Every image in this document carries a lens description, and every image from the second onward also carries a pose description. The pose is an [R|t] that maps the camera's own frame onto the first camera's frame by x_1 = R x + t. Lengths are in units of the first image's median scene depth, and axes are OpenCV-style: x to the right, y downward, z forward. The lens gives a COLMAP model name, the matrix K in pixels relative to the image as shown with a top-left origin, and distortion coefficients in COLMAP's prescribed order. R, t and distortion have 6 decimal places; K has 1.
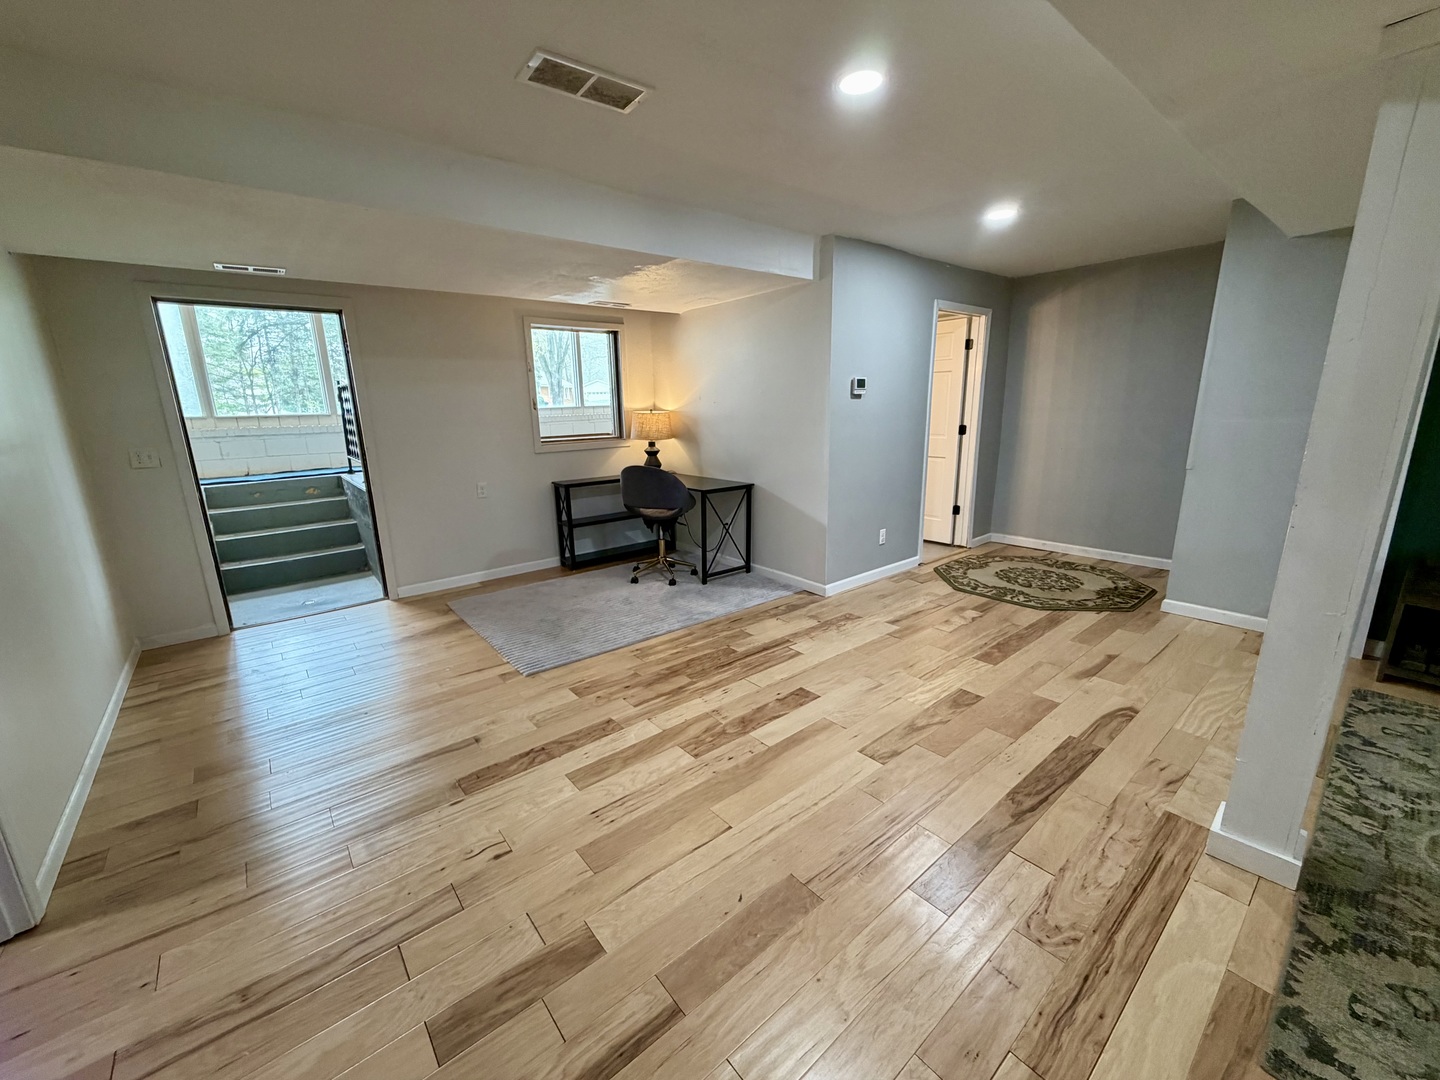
lens RADIAL K [[575.2, 0, 714.1], [0, 575.2, 537.3], [0, 0, 1]] dist [-0.000297, 0.000478]
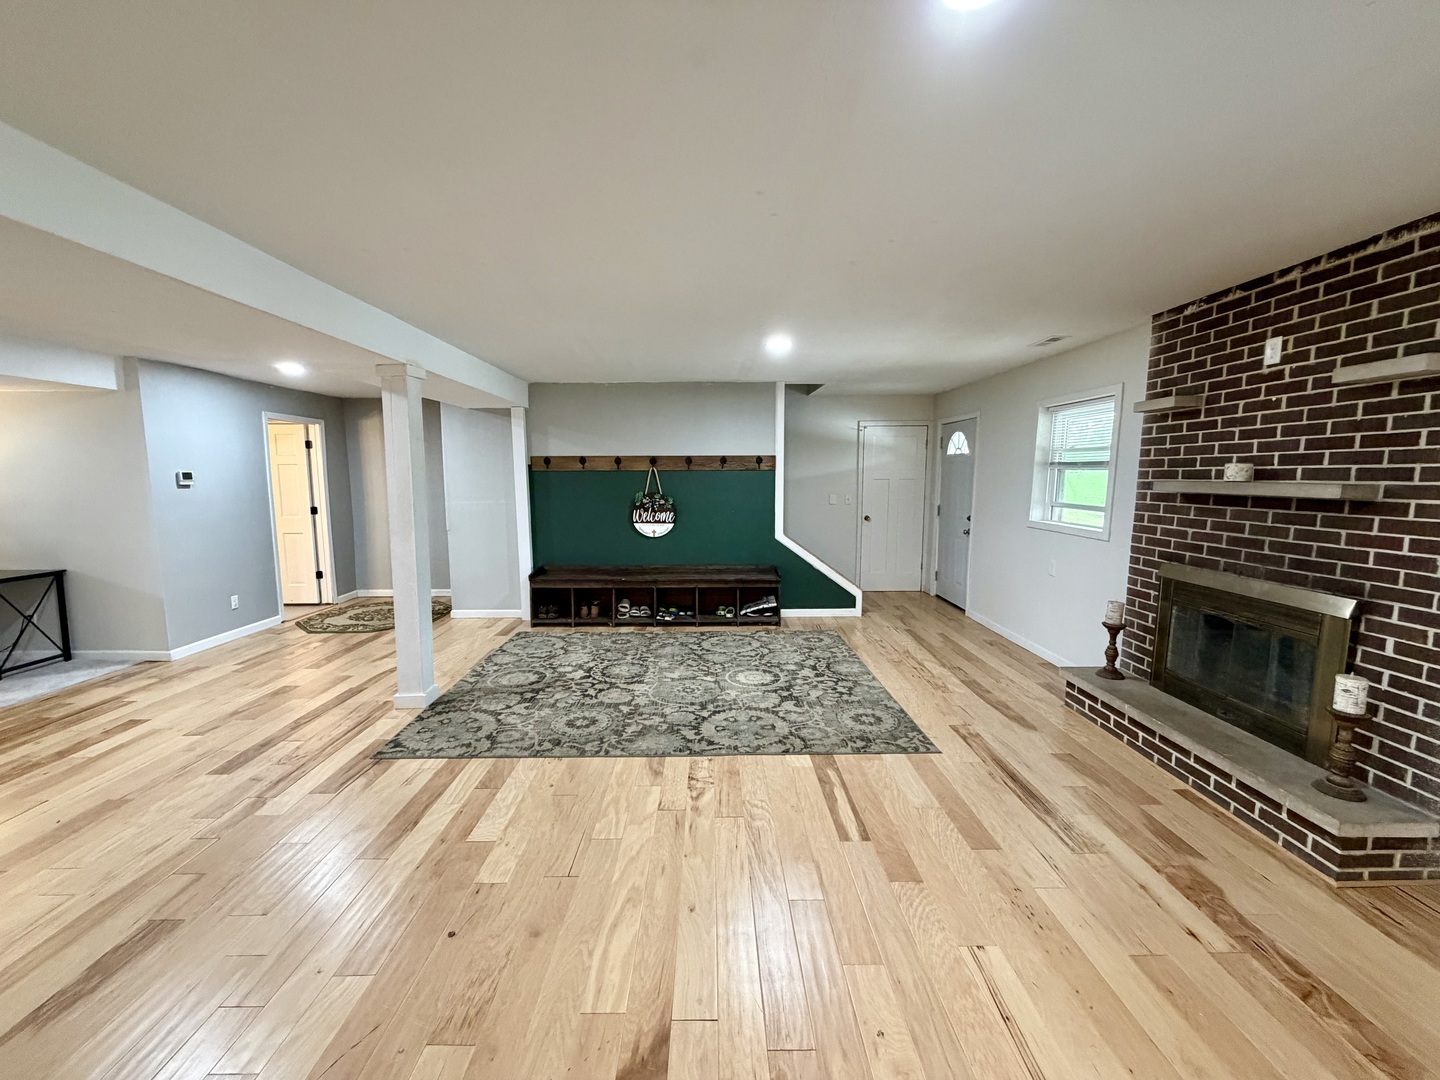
lens RADIAL K [[575.2, 0, 715.3], [0, 575.2, 539.4], [0, 0, 1]] dist [-0.000297, 0.000478]
pose [[0.625278, -0.068434, 0.777396, 0.001275], [0.167650, 0.984669, -0.048165, 0.111683], [-0.762181, 0.160447, 0.627165, -0.604047]]
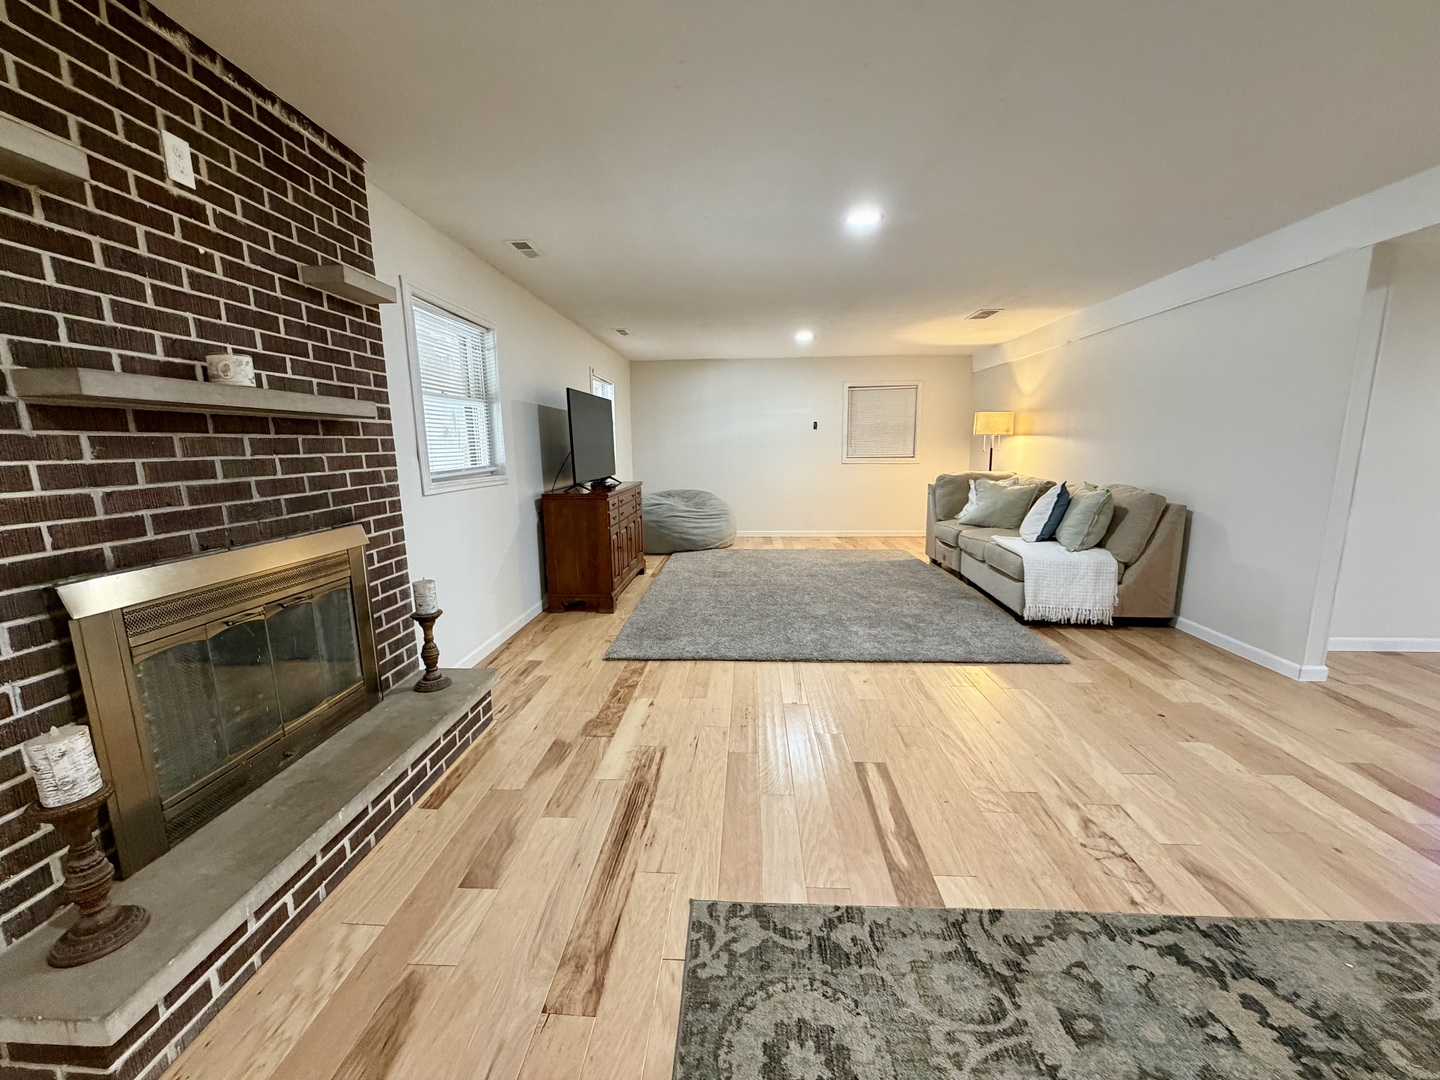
lens RADIAL K [[575.2, 0, 716.5], [0, 575.2, 540.8], [0, 0, 1]] dist [-0.000297, 0.000478]
pose [[-0.677113, 0.151047, -0.720211, 1.072878], [-0.143329, 0.932894, 0.330404, 0.027942], [0.721786, 0.326947, -0.610025, -0.099430]]
